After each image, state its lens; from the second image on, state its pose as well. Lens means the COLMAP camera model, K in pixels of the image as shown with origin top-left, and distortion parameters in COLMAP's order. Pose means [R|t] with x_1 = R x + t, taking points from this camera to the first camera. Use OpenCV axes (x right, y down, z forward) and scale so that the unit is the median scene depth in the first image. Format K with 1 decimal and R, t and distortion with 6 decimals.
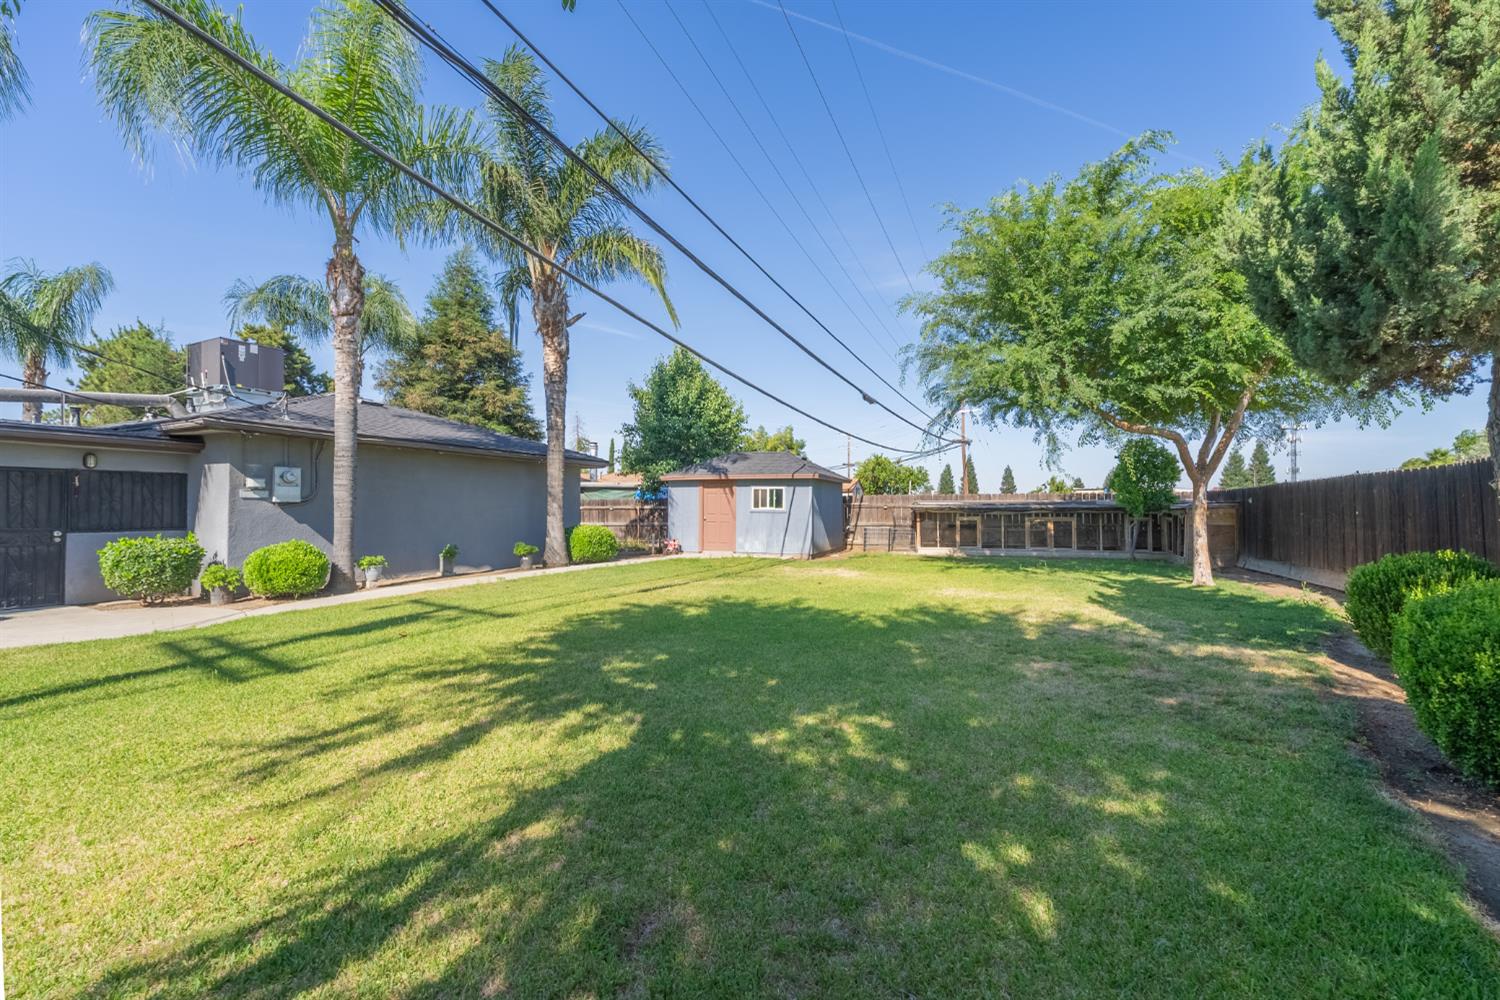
lens RADIAL K [[626.9, 0, 755.0], [0, 626.9, 500.7], [0, 0, 1]] dist [0.019625, -0.008141]
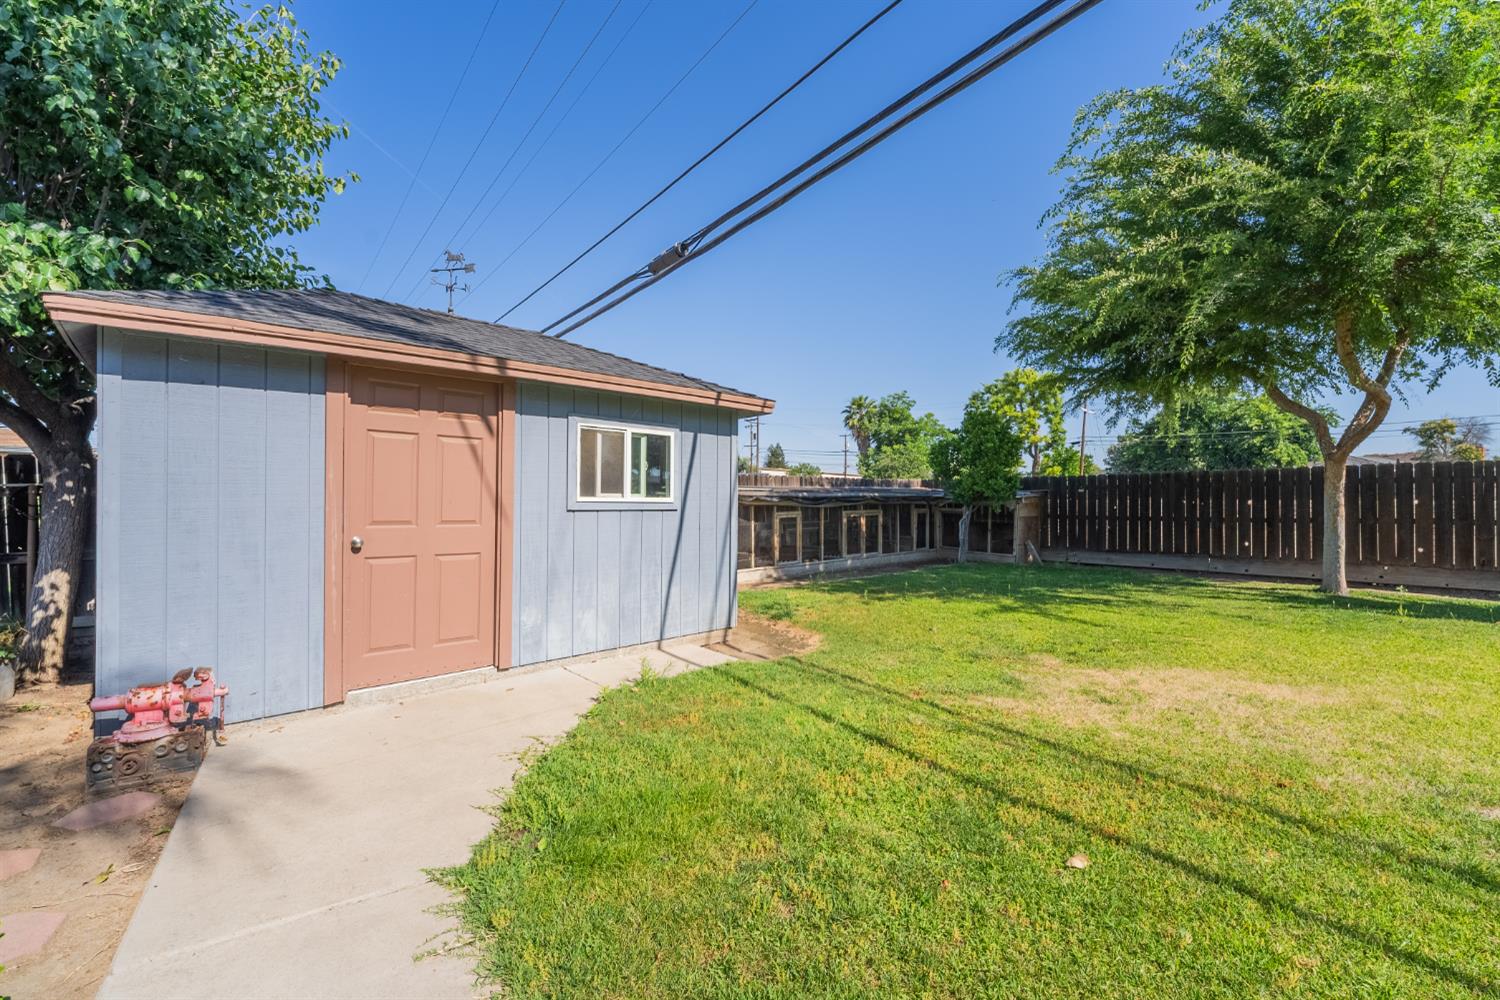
lens RADIAL K [[605.8, 0, 715.3], [0, 605.8, 501.5], [0, 0, 1]] dist [0.001831, -0.000126]
pose [[0.512008, -0.005316, 0.858965, -0.208345], [-0.013503, 0.999807, 0.014237, 0.009639], [-0.858875, -0.018888, 0.511837, 0.828807]]
